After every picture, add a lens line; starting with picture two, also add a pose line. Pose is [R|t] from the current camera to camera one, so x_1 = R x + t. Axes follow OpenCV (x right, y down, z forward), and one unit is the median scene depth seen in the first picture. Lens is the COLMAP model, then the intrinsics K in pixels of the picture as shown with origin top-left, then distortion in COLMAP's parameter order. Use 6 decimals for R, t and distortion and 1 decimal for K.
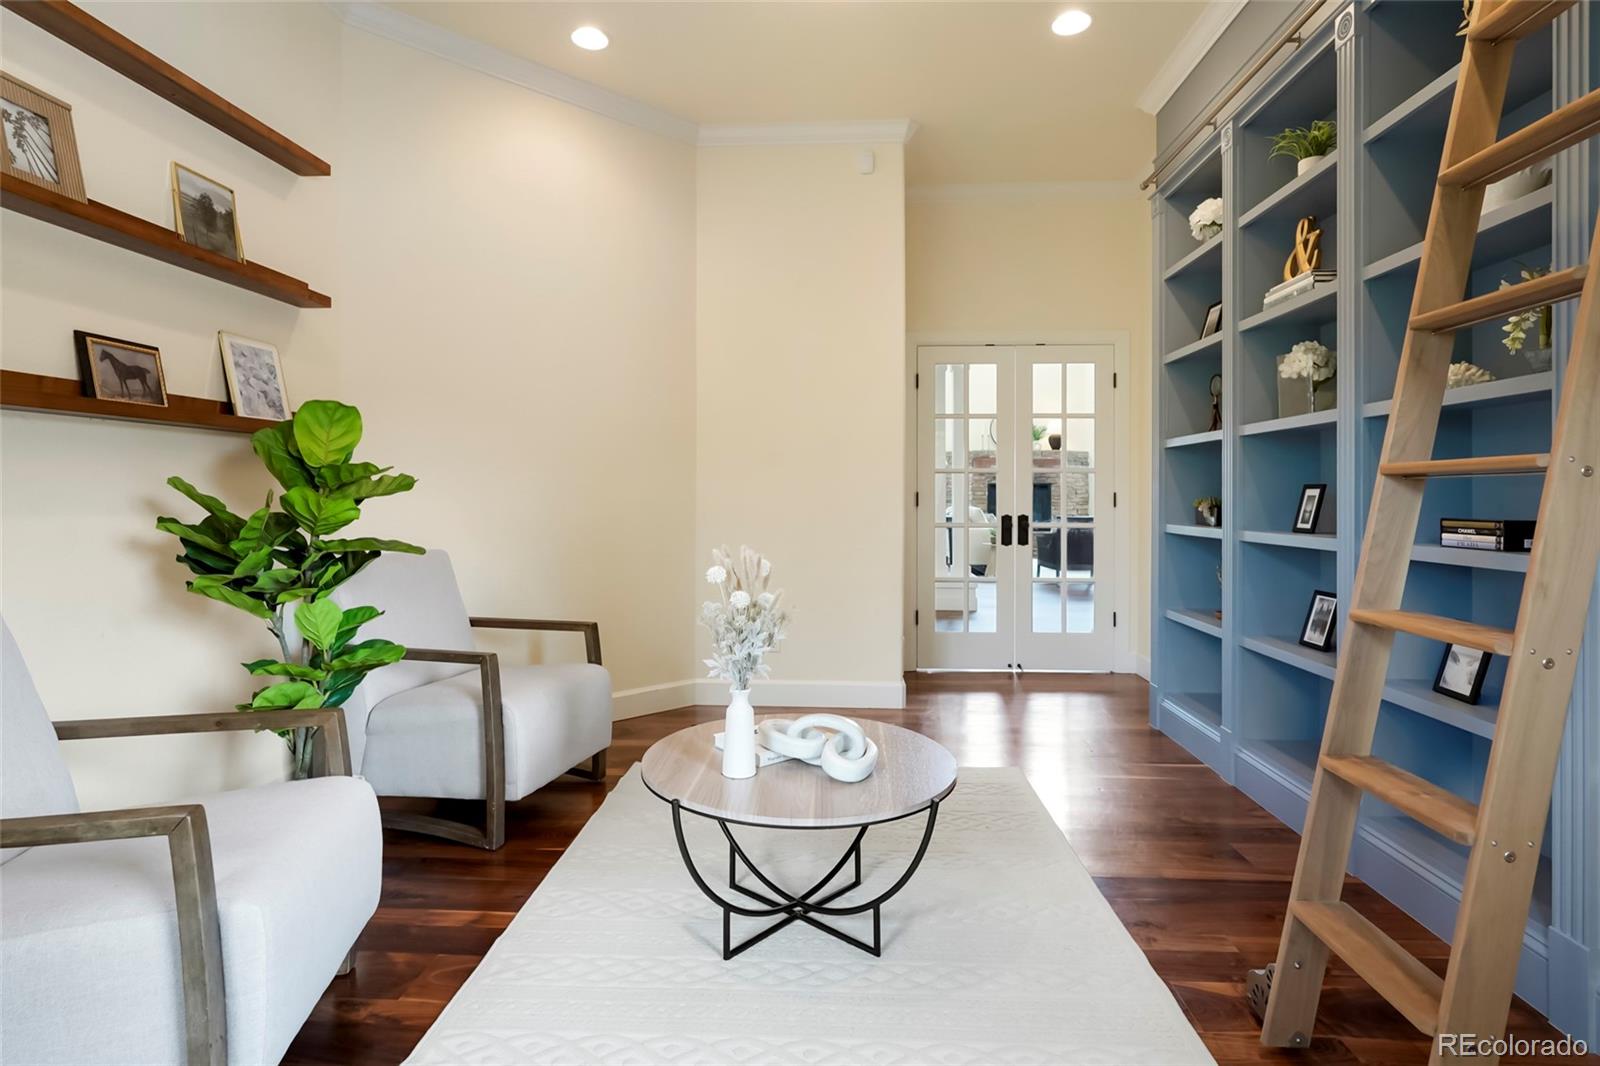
lens RADIAL K [[795.4, 0, 789.4], [0, 795.4, 495.2], [0, 0, 1]] dist [-0.011856, 0.000464]
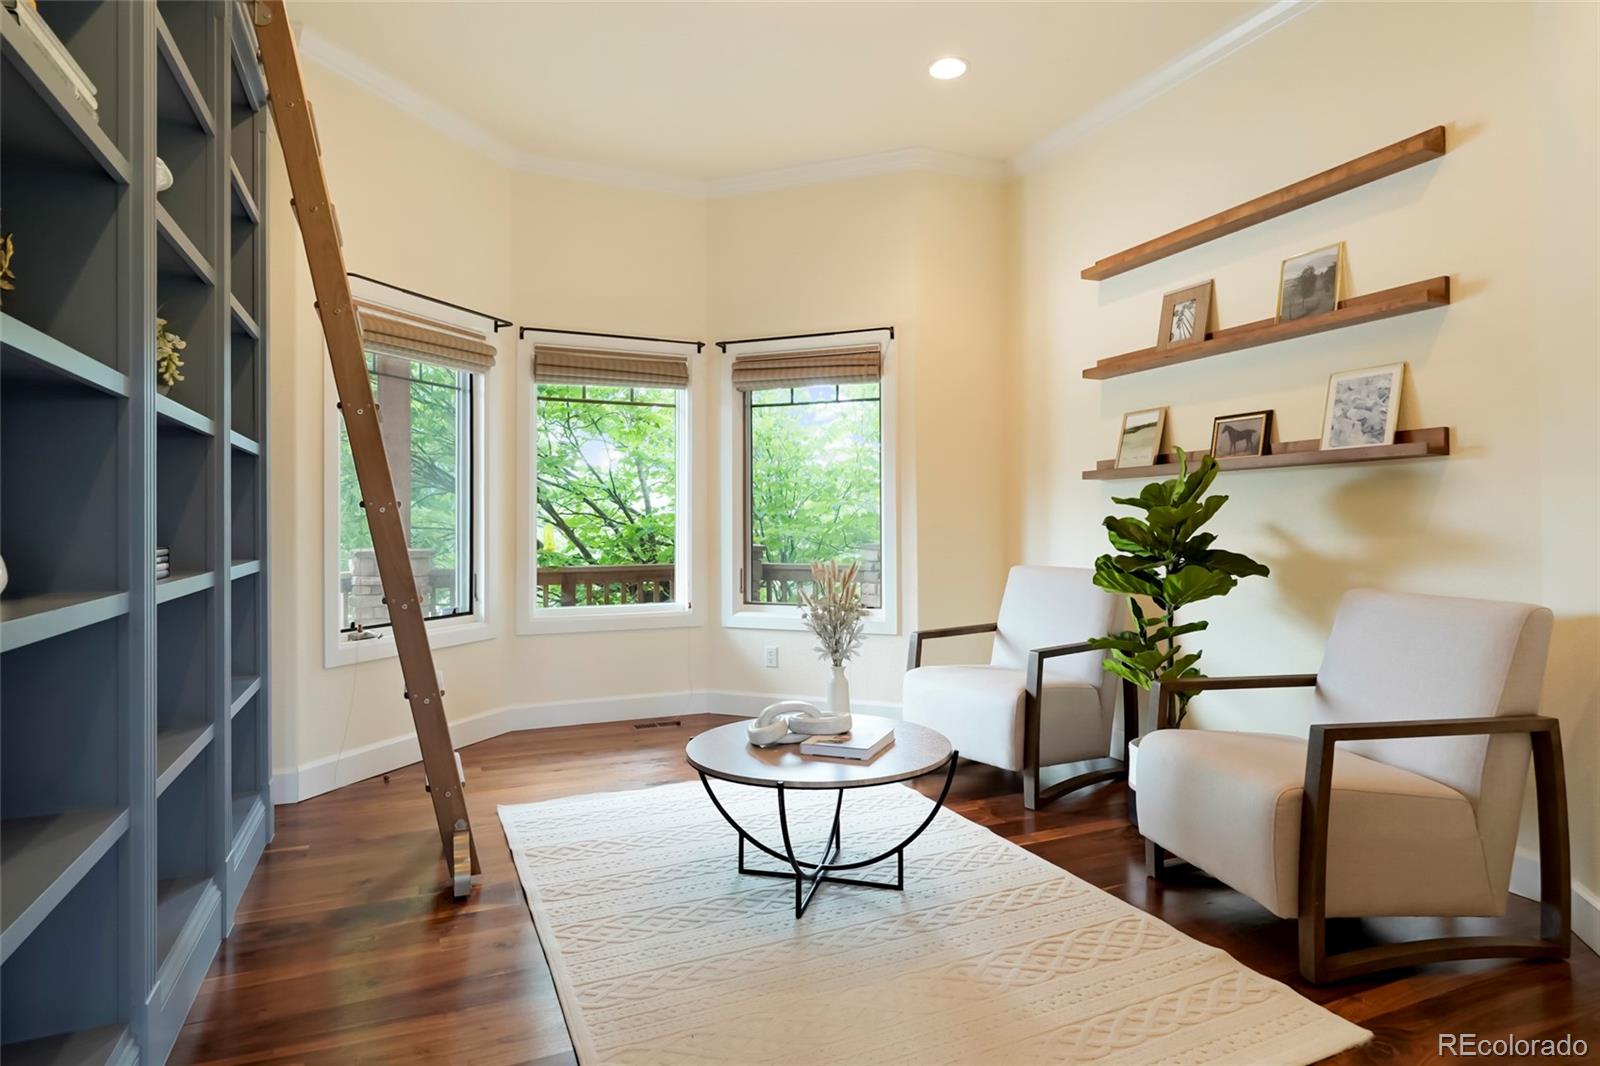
lens RADIAL K [[869.7, 0, 798.5], [0, 869.7, 527.4], [0, 0, 1]] dist [-0.000378, 0.000040]
pose [[-0.886173, -0.001322, -0.463352, 0.532655], [-0.003415, 0.999987, 0.003678, 0.006801], [0.463341, 0.004842, -0.886167, 1.774848]]
